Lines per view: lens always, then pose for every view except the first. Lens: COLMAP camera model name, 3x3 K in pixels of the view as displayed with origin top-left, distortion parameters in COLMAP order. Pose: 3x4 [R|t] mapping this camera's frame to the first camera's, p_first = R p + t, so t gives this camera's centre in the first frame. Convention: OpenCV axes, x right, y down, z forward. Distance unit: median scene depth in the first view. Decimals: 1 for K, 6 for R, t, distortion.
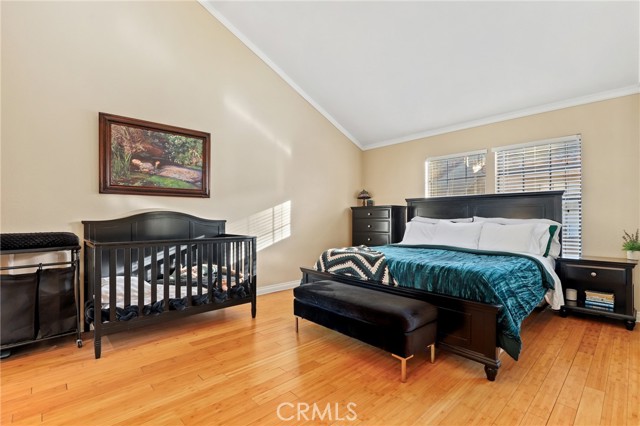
lens RADIAL K [[296.3, 0, 319.3], [0, 296.3, 217.6], [0, 0, 1]] dist [0.002277, 0.000261]
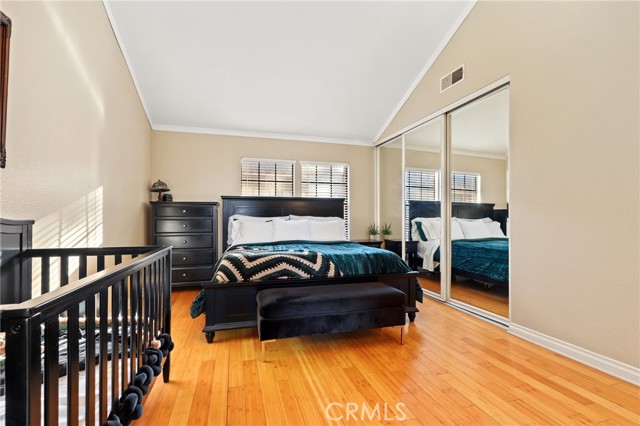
lens RADIAL K [[296.3, 0, 319.3], [0, 296.3, 217.6], [0, 0, 1]] dist [0.002277, 0.000261]
pose [[0.452076, -0.002724, 0.891975, -0.657222], [-0.001408, 0.999992, 0.003767, 0.003409], [-0.891978, -0.002959, 0.452069, 0.482348]]
